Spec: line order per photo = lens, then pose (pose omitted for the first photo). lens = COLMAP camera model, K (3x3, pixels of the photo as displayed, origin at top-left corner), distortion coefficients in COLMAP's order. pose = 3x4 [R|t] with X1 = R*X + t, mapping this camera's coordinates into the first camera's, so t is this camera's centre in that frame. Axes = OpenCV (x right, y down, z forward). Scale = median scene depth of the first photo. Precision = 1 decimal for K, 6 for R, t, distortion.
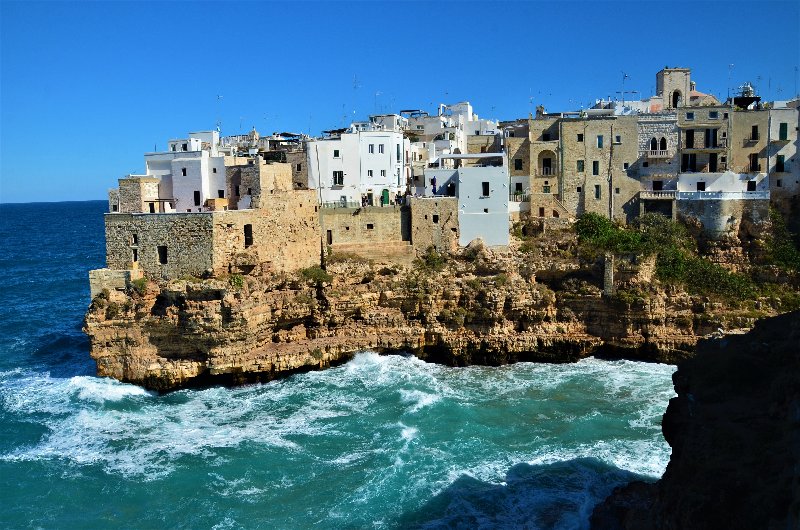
lens RADIAL K [[628.9, 0, 397.4], [0, 628.9, 270.6], [0, 0, 1]] dist [-0.167284, 0.138995]
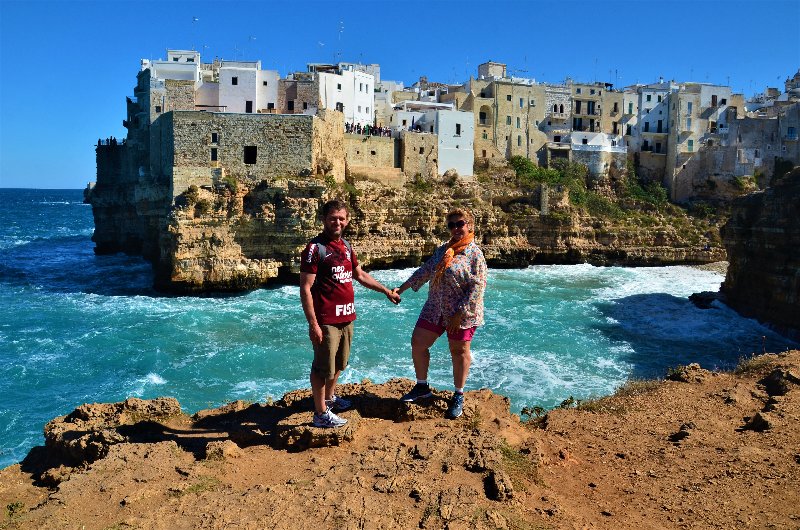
lens RADIAL K [[628.9, 0, 397.4], [0, 628.9, 270.6], [0, 0, 1]] dist [-0.167284, 0.138995]
pose [[0.859041, -0.021696, 0.511446, -0.605747], [0.025173, 0.999683, 0.000127, 0.147692], [-0.511287, 0.012766, 0.859315, 0.008316]]
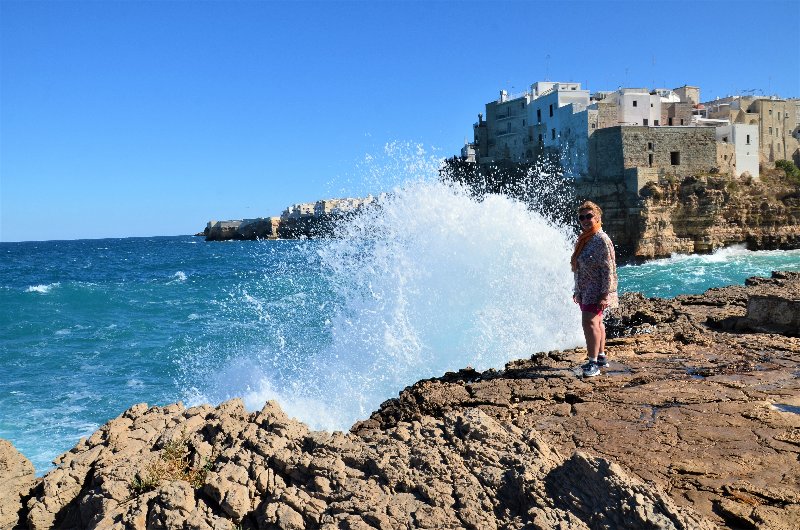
lens RADIAL K [[628.9, 0, 397.4], [0, 628.9, 270.6], [0, 0, 1]] dist [-0.167284, 0.138995]
pose [[0.889482, -0.037075, 0.455464, -1.310916], [0.071106, 0.995792, -0.057806, 0.214199], [-0.451405, 0.083803, 0.888375, 0.116865]]
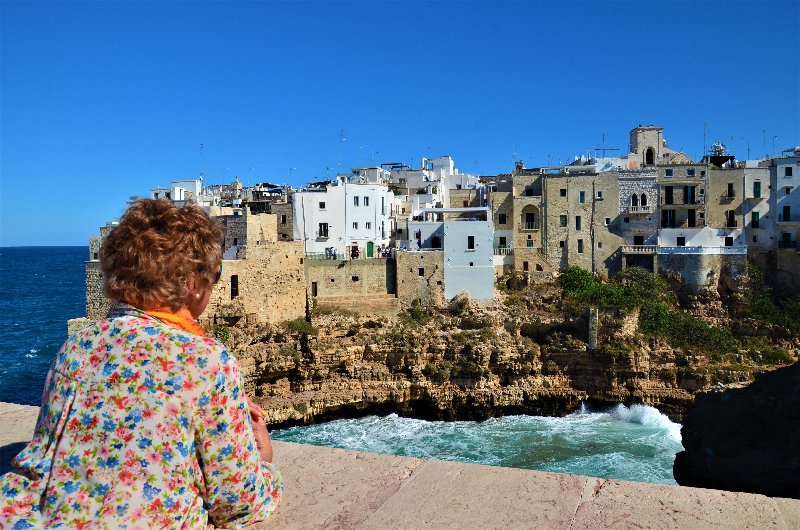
lens RADIAL K [[628.9, 0, 397.4], [0, 628.9, 270.6], [0, 0, 1]] dist [-0.167284, 0.138995]
pose [[0.998659, 0.011106, 0.050566, -0.028136], [-0.006894, 0.996549, -0.082725, -0.001606], [-0.051310, 0.082266, 0.995289, 0.005379]]
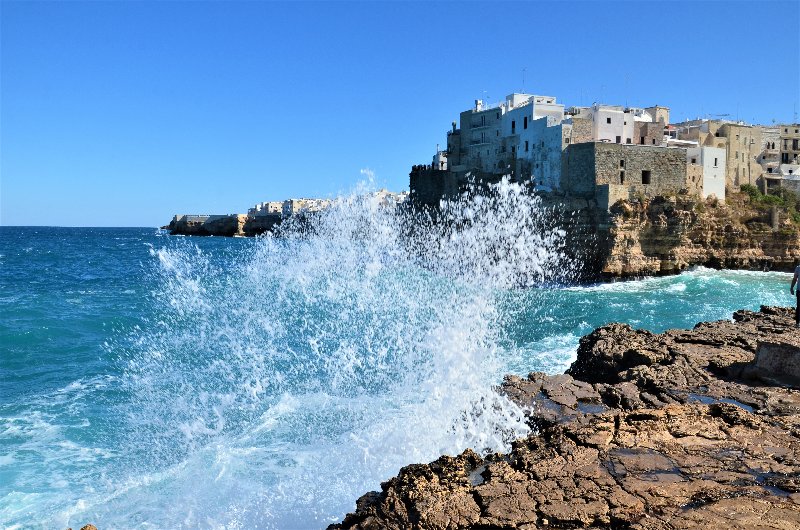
lens RADIAL K [[627.1, 0, 400.2], [0, 627.1, 270.7], [0, 0, 1]] dist [-0.160076, 0.134256]
pose [[0.861399, 0.006152, 0.507892, -1.304684], [0.028509, 0.997765, -0.060438, 0.208038], [-0.507129, 0.066541, 0.859298, 0.133430]]
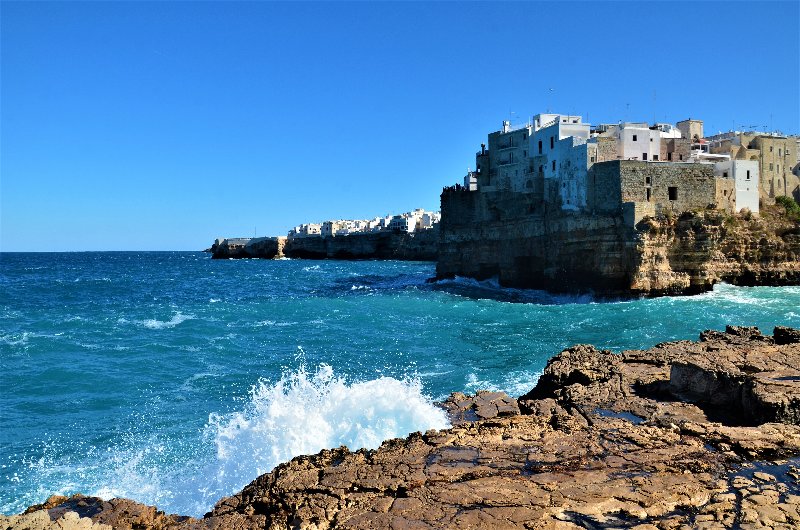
lens RADIAL K [[627.1, 0, 400.2], [0, 627.1, 270.7], [0, 0, 1]] dist [-0.160076, 0.134256]
pose [[0.892629, 0.004672, 0.450769, -1.299251], [0.041628, 0.994820, -0.092743, 0.206422], [-0.448867, 0.101549, 0.887810, 0.101242]]
